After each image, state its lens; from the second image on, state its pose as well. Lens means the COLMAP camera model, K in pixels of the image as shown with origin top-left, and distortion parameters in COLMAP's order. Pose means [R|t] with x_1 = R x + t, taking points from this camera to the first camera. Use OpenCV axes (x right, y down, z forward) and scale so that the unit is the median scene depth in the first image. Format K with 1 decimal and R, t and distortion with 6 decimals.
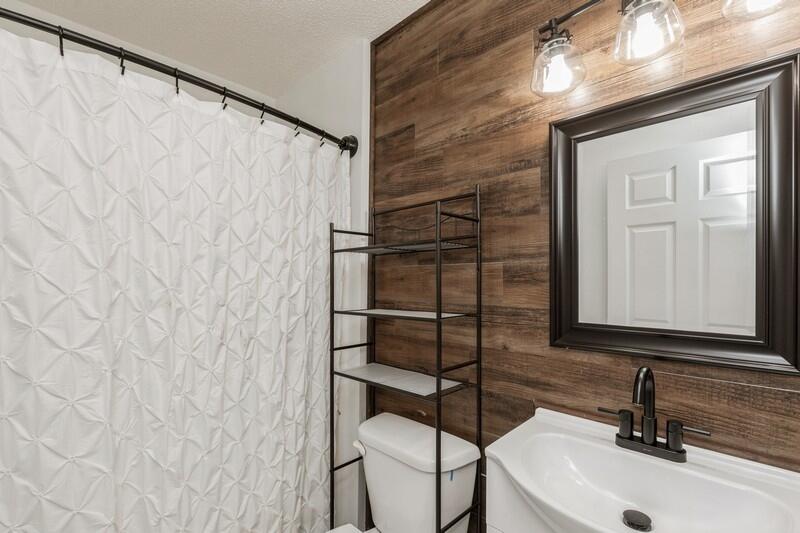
lens RADIAL K [[363.2, 0, 397.2], [0, 363.2, 281.5], [0, 0, 1]] dist [0.002435, -0.001571]
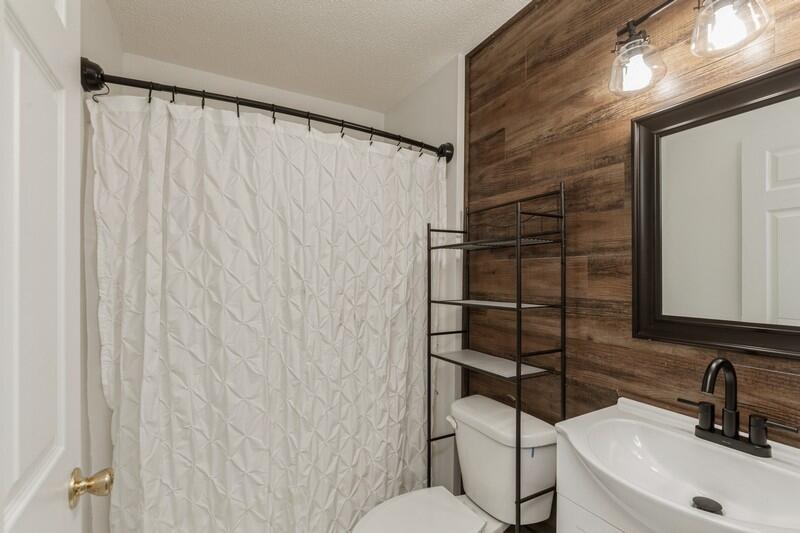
lens RADIAL K [[369.5, 0, 405.4], [0, 369.5, 273.5], [0, 0, 1]] dist [0.004893, -0.000998]
pose [[0.960081, -0.001856, -0.279717, 0.093185], [0.000458, 0.999987, -0.005064, 0.002739], [0.279723, 0.004734, 0.960069, -0.169019]]
